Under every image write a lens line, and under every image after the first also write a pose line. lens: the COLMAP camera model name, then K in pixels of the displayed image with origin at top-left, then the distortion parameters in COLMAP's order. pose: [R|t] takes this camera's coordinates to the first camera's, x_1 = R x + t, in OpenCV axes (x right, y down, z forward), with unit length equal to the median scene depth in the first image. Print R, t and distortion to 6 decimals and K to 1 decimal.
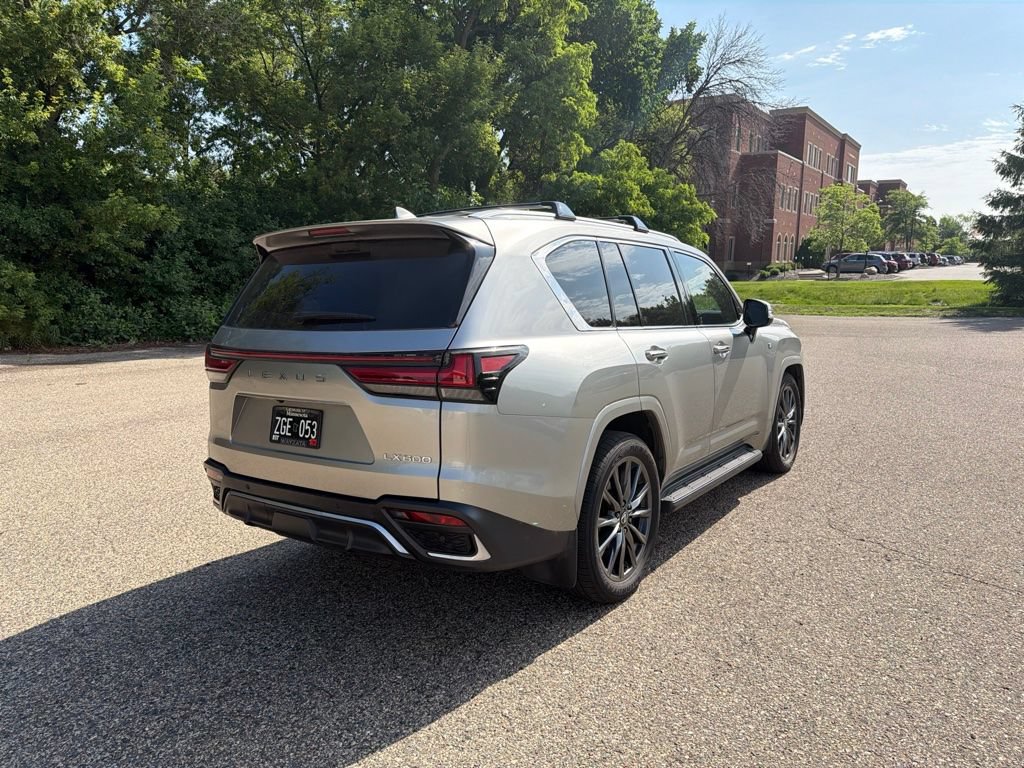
lens RADIAL K [[721.2, 0, 514.9], [0, 721.2, 374.1], [0, 0, 1]] dist [0.027870, -0.037061]
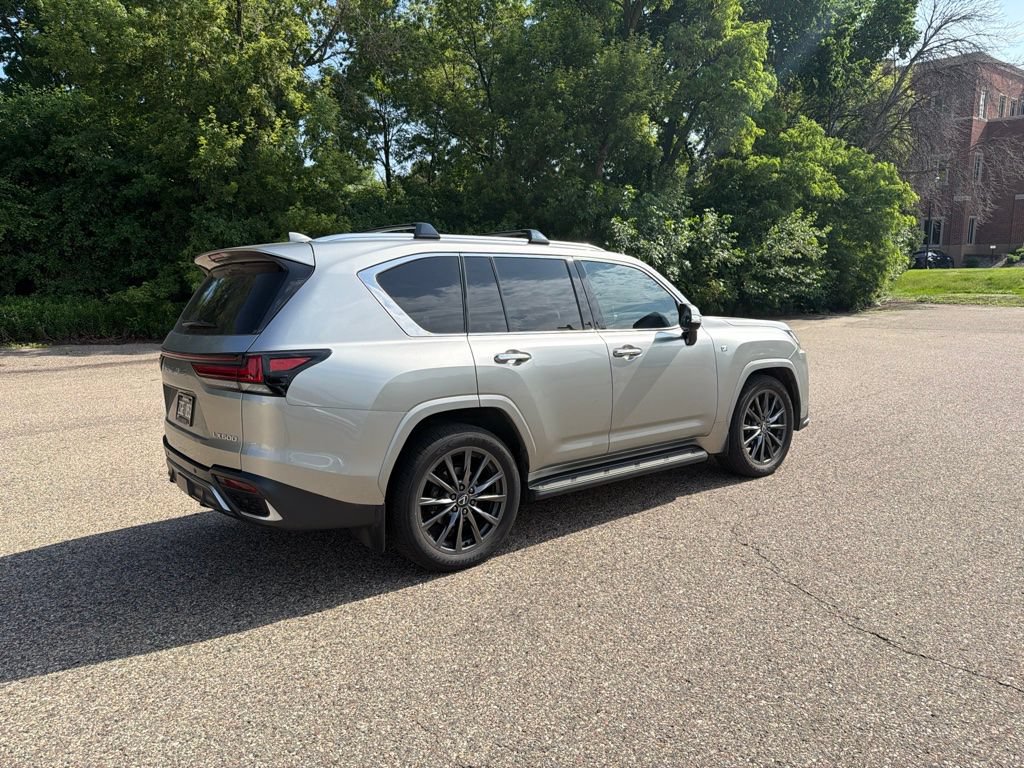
lens RADIAL K [[721.2, 0, 514.8], [0, 721.2, 379.7], [0, 0, 1]] dist [0.027870, -0.037061]
pose [[0.955682, 0.028229, -0.293044, 0.330584], [-0.022143, 0.999465, 0.024066, -0.012309], [0.293567, -0.016510, 0.955796, -0.037486]]
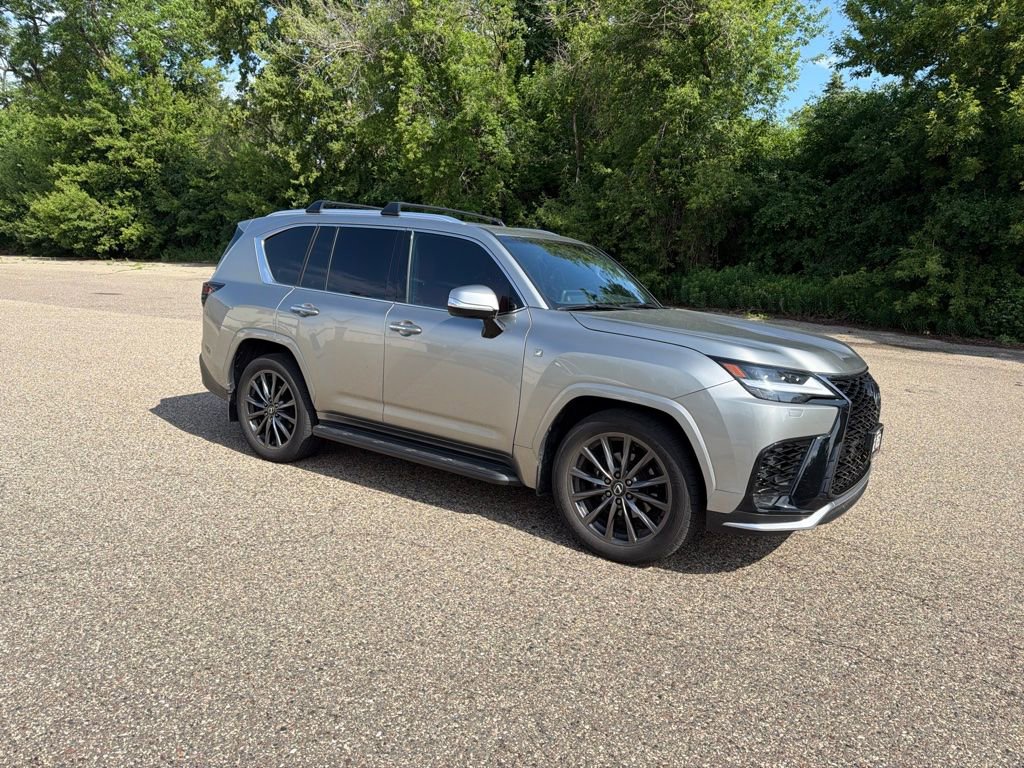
lens RADIAL K [[721.2, 0, 509.9], [0, 721.2, 387.2], [0, 0, 1]] dist [0.027870, -0.037061]
pose [[0.001611, 0.178130, -0.984006, 0.975169], [-0.158256, 0.971652, 0.175634, -0.116307], [0.987397, 0.155442, 0.029755, 0.856104]]
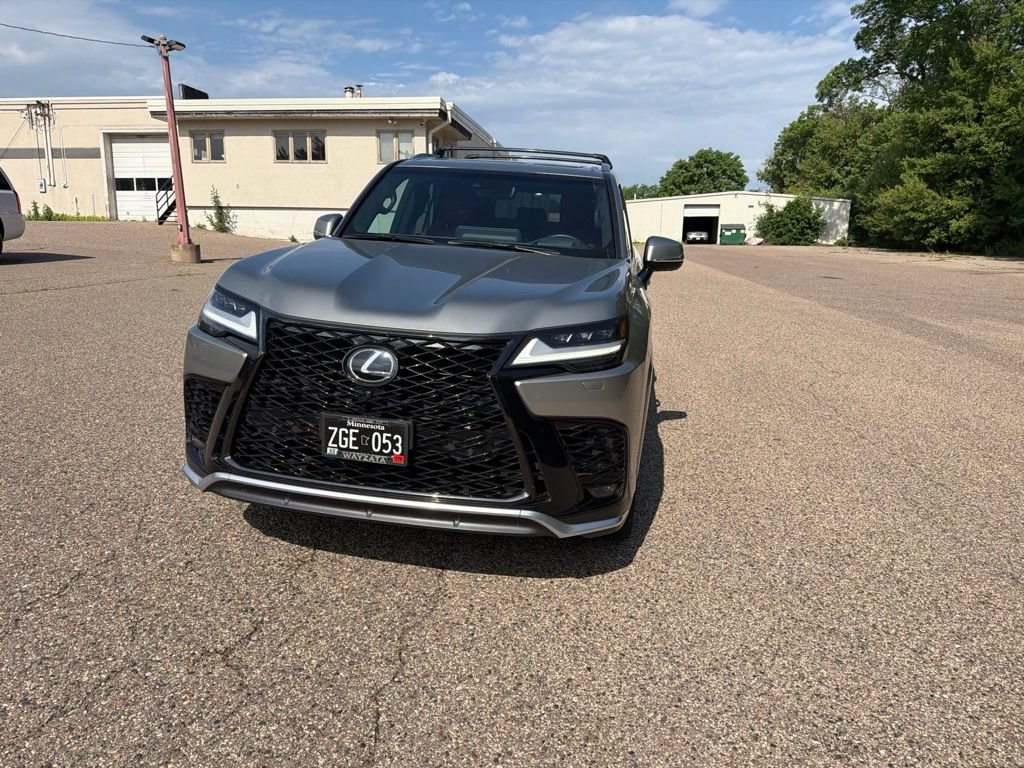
lens RADIAL K [[721.2, 0, 512.1], [0, 721.2, 387.1], [0, 0, 1]] dist [0.027870, -0.037061]
pose [[-0.903702, 0.063056, -0.423493, 0.425845], [-0.089493, 0.939431, 0.330847, -0.183919], [0.418705, 0.336887, -0.843323, 1.609312]]
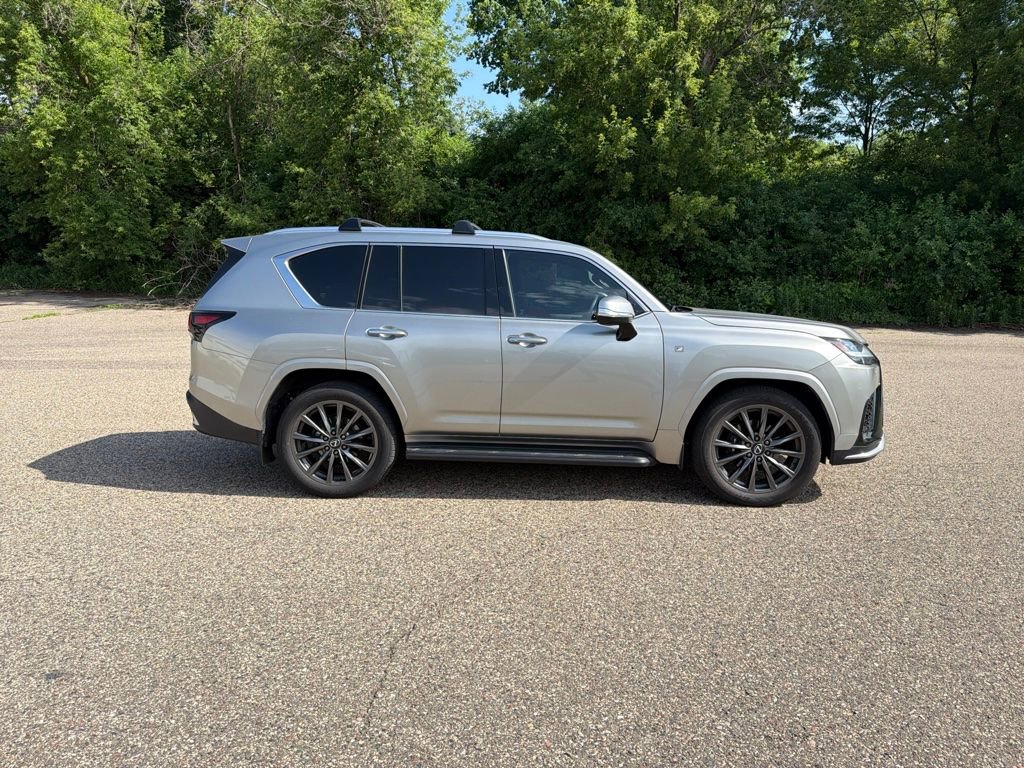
lens RADIAL K [[721.2, 0, 513.9], [0, 721.2, 380.1], [0, 0, 1]] dist [0.027870, -0.037061]
pose [[0.524169, 0.139669, -0.840083, 0.892929], [-0.107502, 0.989420, 0.097422, -0.058824], [0.844802, 0.039245, 0.533638, 0.317851]]
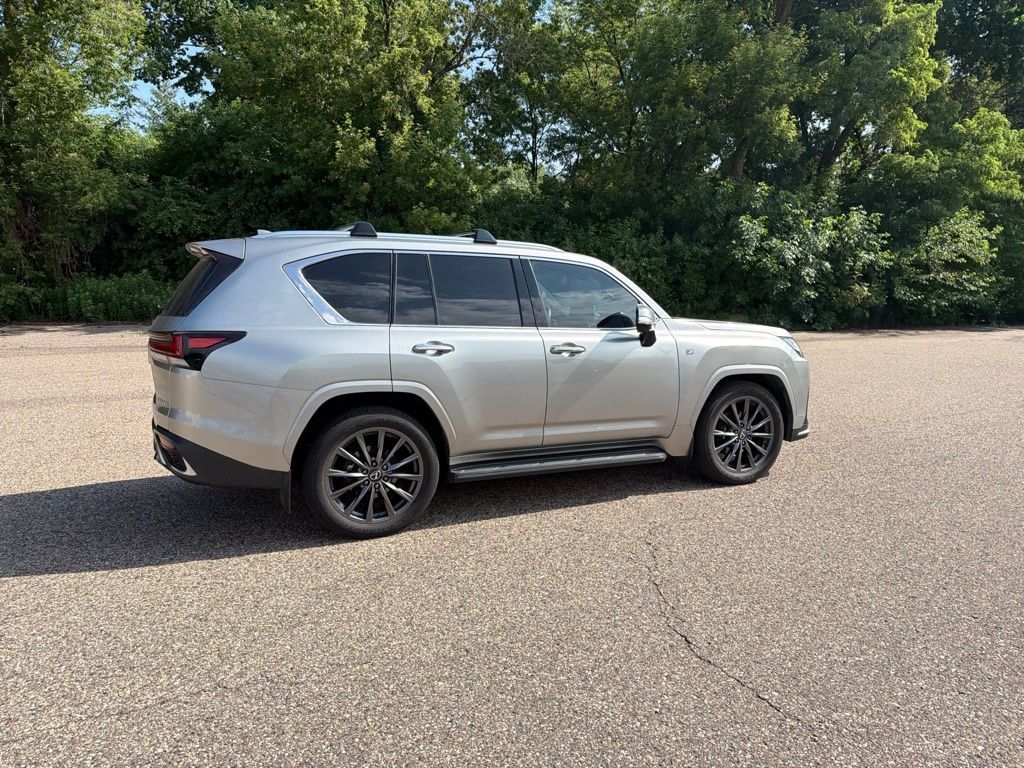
lens RADIAL K [[721.2, 0, 516.8], [0, 721.2, 384.1], [0, 0, 1]] dist [0.027870, -0.037061]
pose [[0.862722, 0.083319, -0.498768, 0.577043], [-0.071456, 0.996522, 0.042869, -0.017864], [0.500605, -0.001344, 0.865675, 0.022958]]
